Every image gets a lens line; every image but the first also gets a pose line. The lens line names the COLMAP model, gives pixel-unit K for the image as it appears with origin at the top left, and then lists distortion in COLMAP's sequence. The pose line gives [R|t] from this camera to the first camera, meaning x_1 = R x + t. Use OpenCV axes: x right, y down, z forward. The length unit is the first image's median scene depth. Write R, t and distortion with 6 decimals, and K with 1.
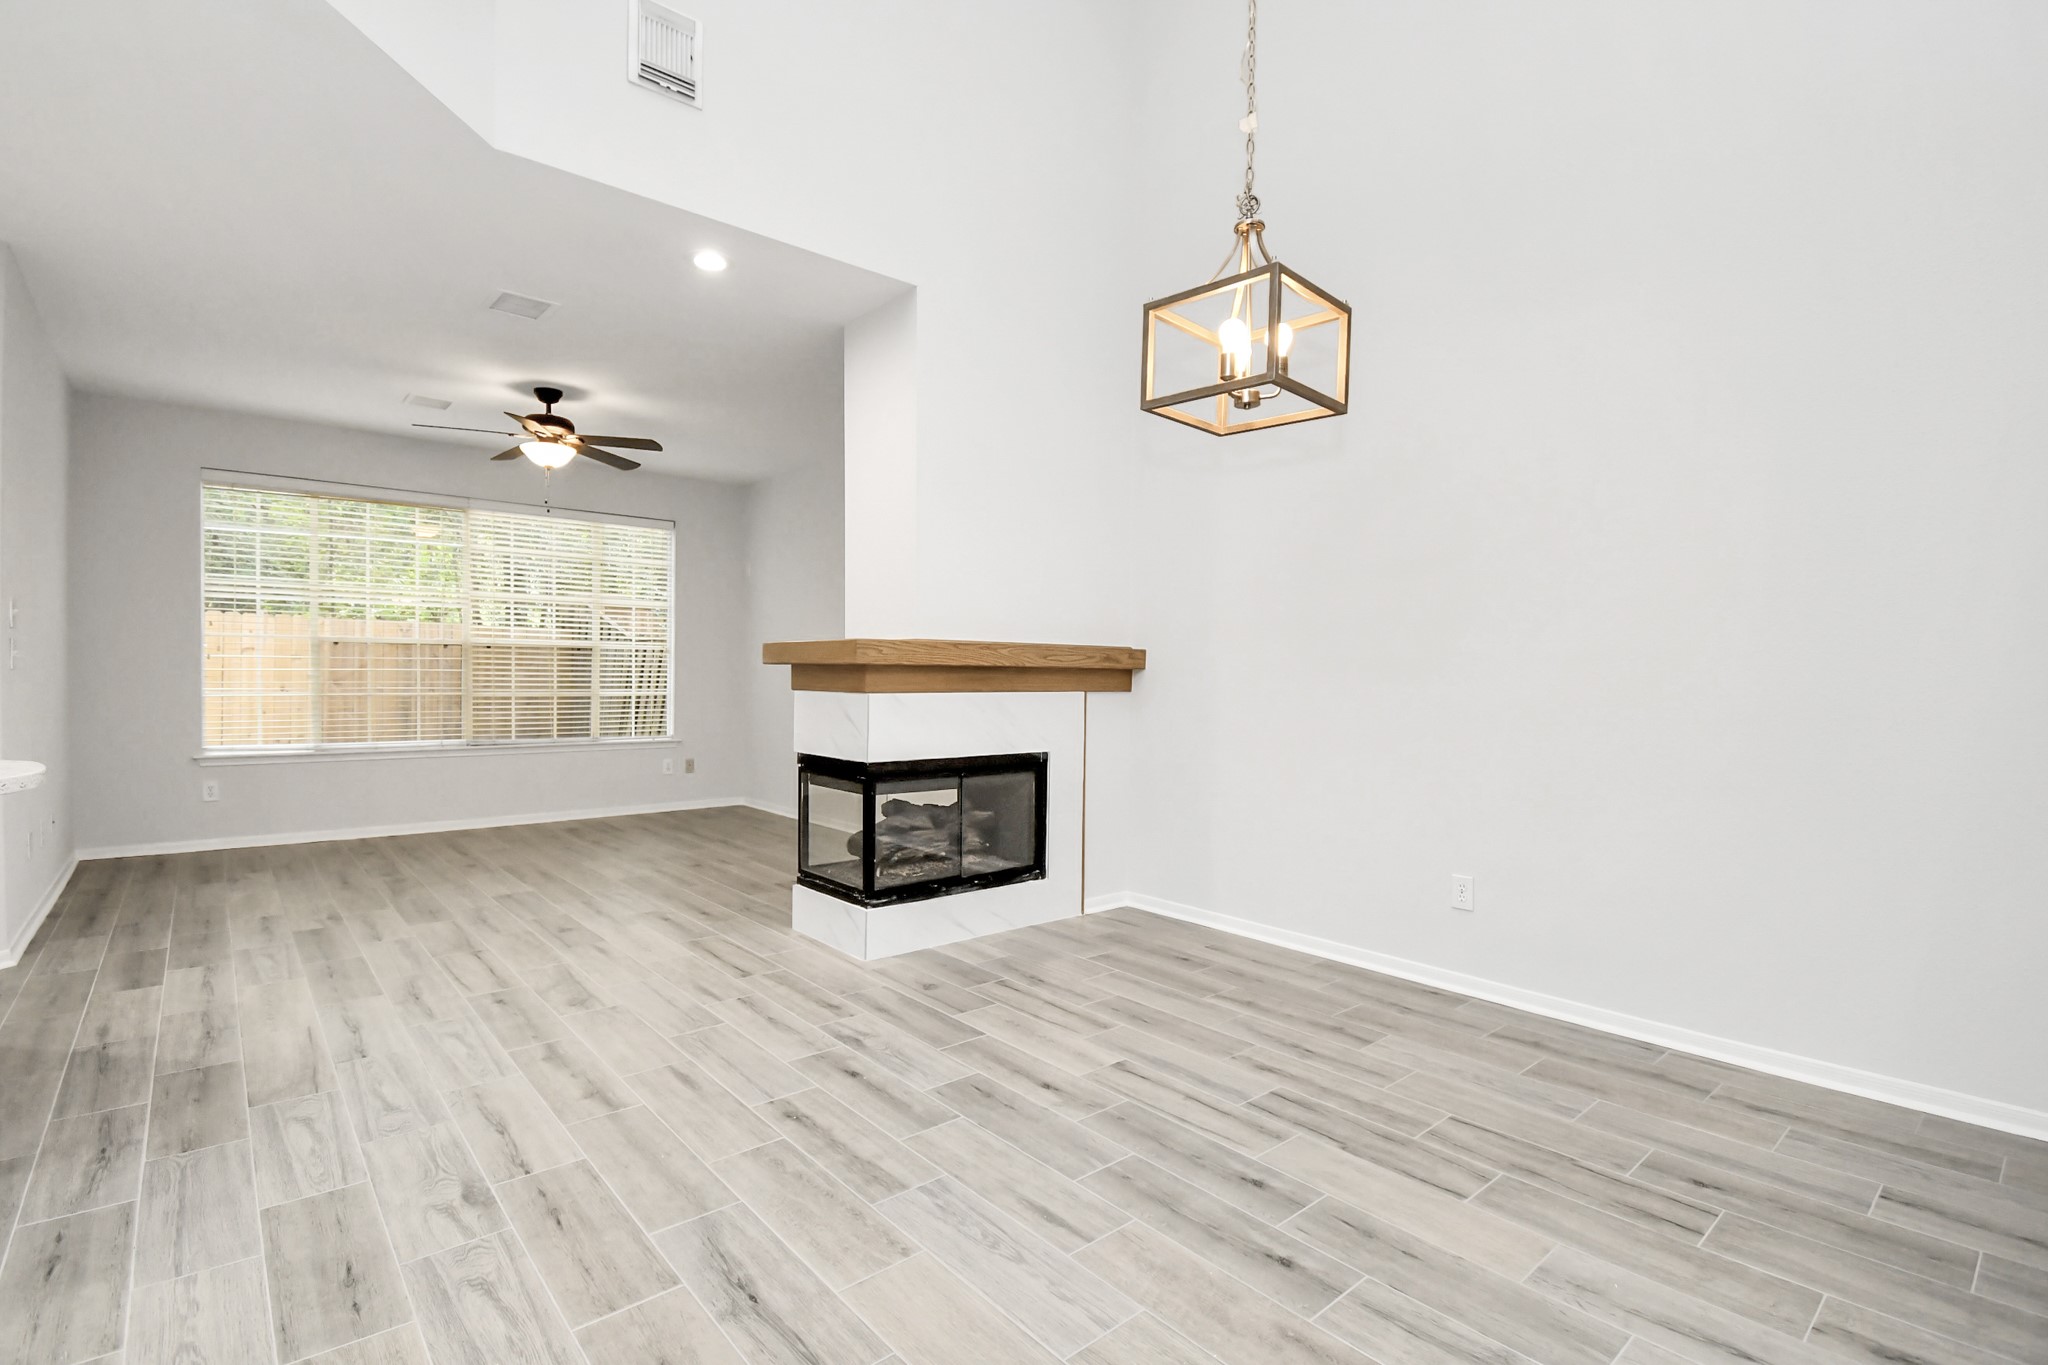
lens RADIAL K [[937.9, 0, 1016.9], [0, 937.9, 689.0], [0, 0, 1]] dist [0.020956, -0.027462]
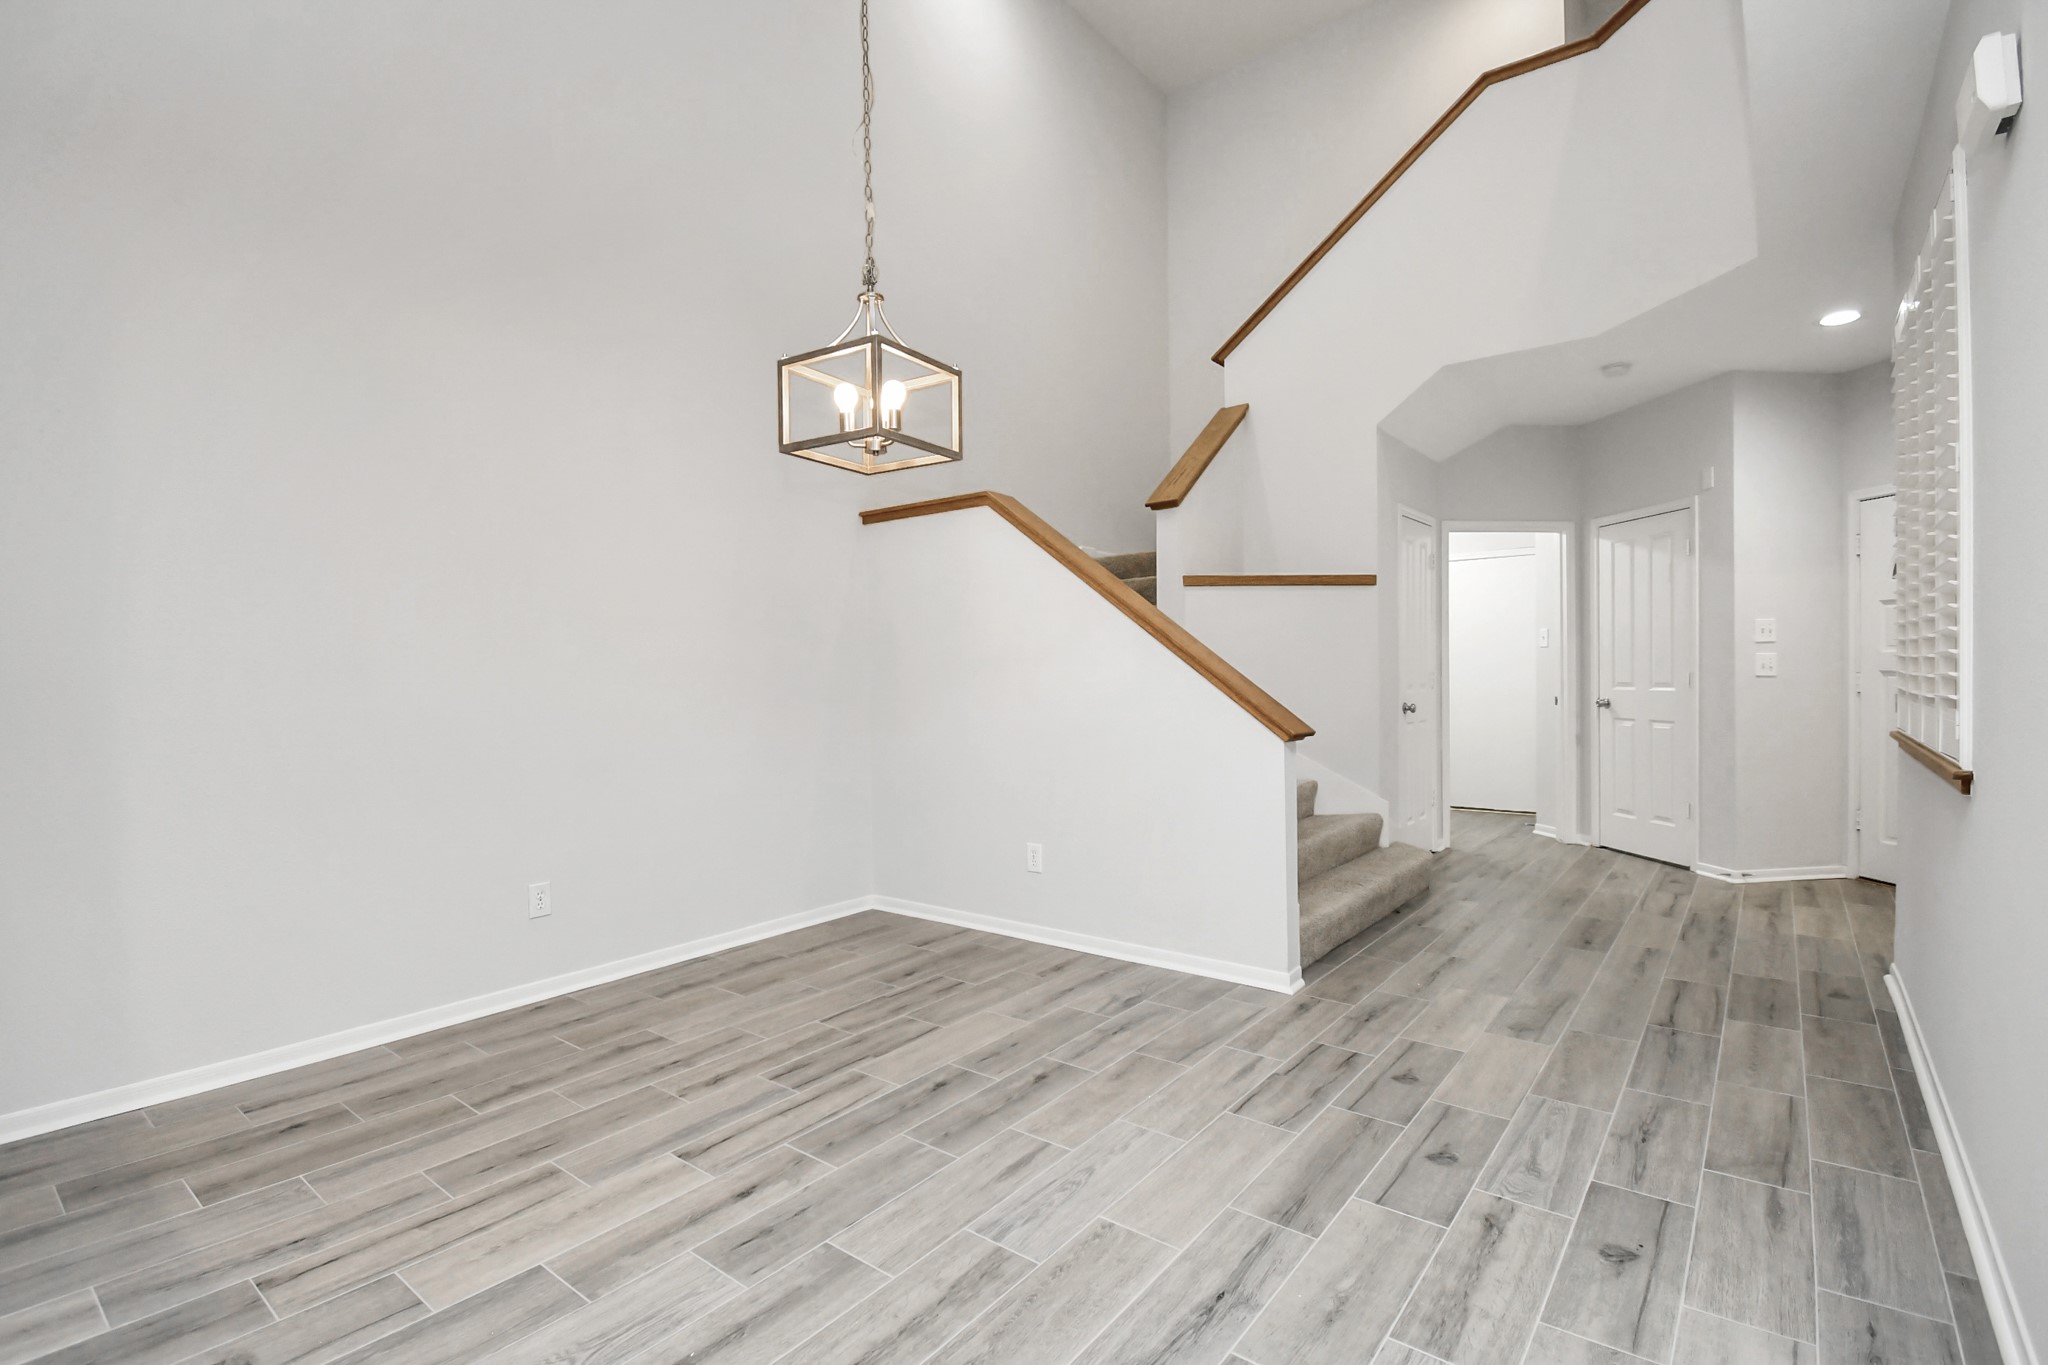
lens RADIAL K [[937.7, 0, 1006.0], [0, 937.7, 689.9], [0, 0, 1]] dist [0.025184, -0.028009]
pose [[-0.175574, -0.027449, 0.984084, -0.769889], [0.027835, 0.999073, 0.032833, -0.036436], [-0.984073, 0.033156, -0.174647, 0.863434]]
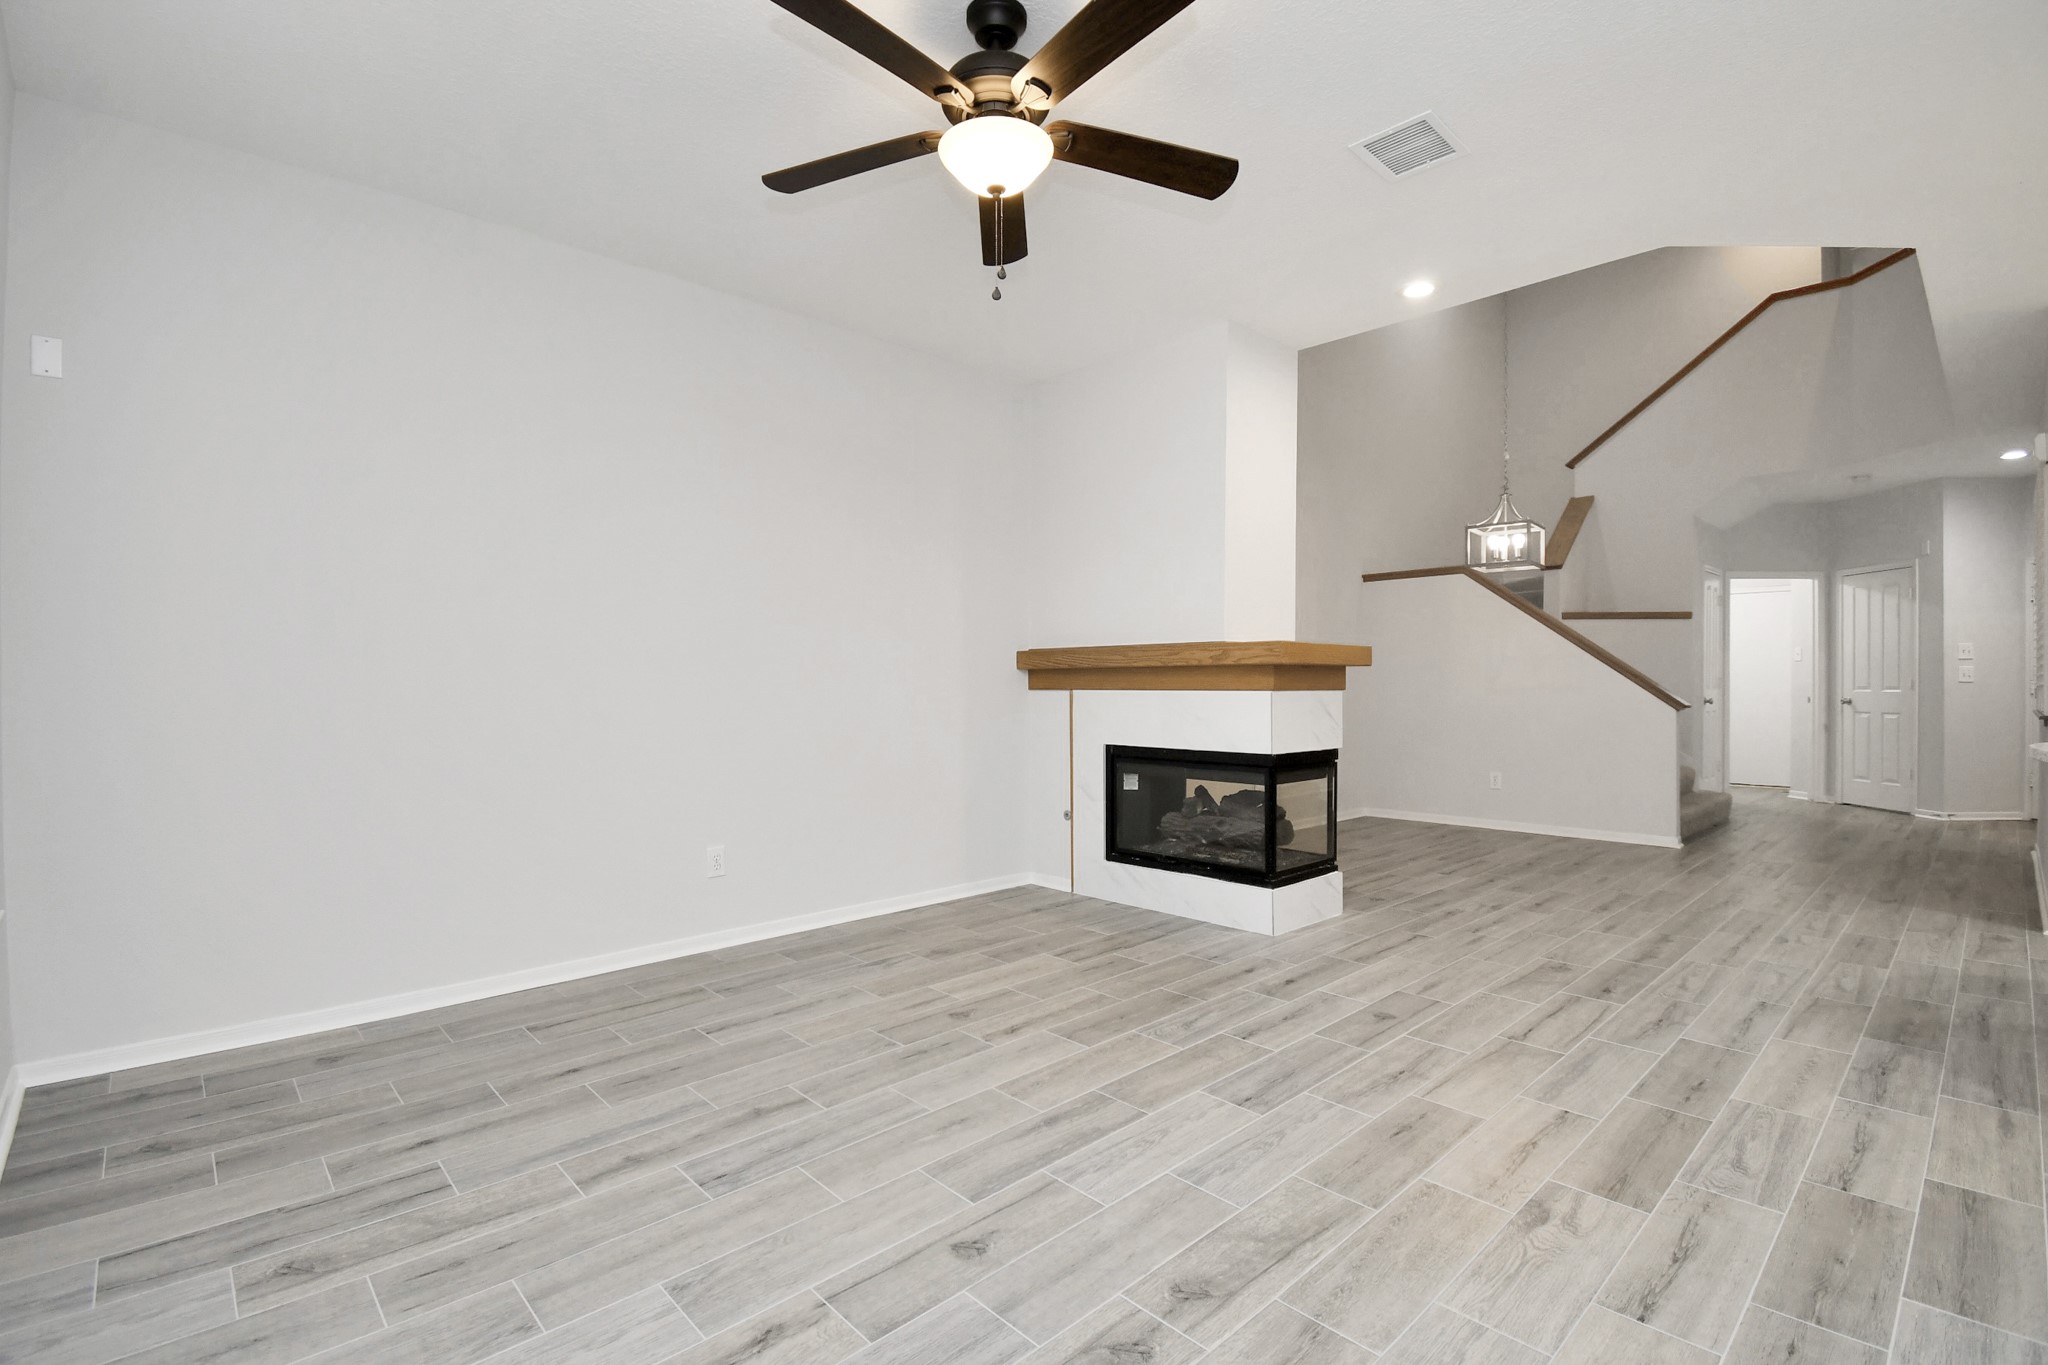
lens RADIAL K [[951.0, 0, 1029.4], [0, 951.0, 686.6], [0, 0, 1]] dist [0.022899, -0.027532]
pose [[-0.059236, -0.015936, 0.998117, -1.785655], [0.015165, 0.999743, 0.016862, -0.035991], [-0.998129, 0.016135, -0.058980, 1.939291]]
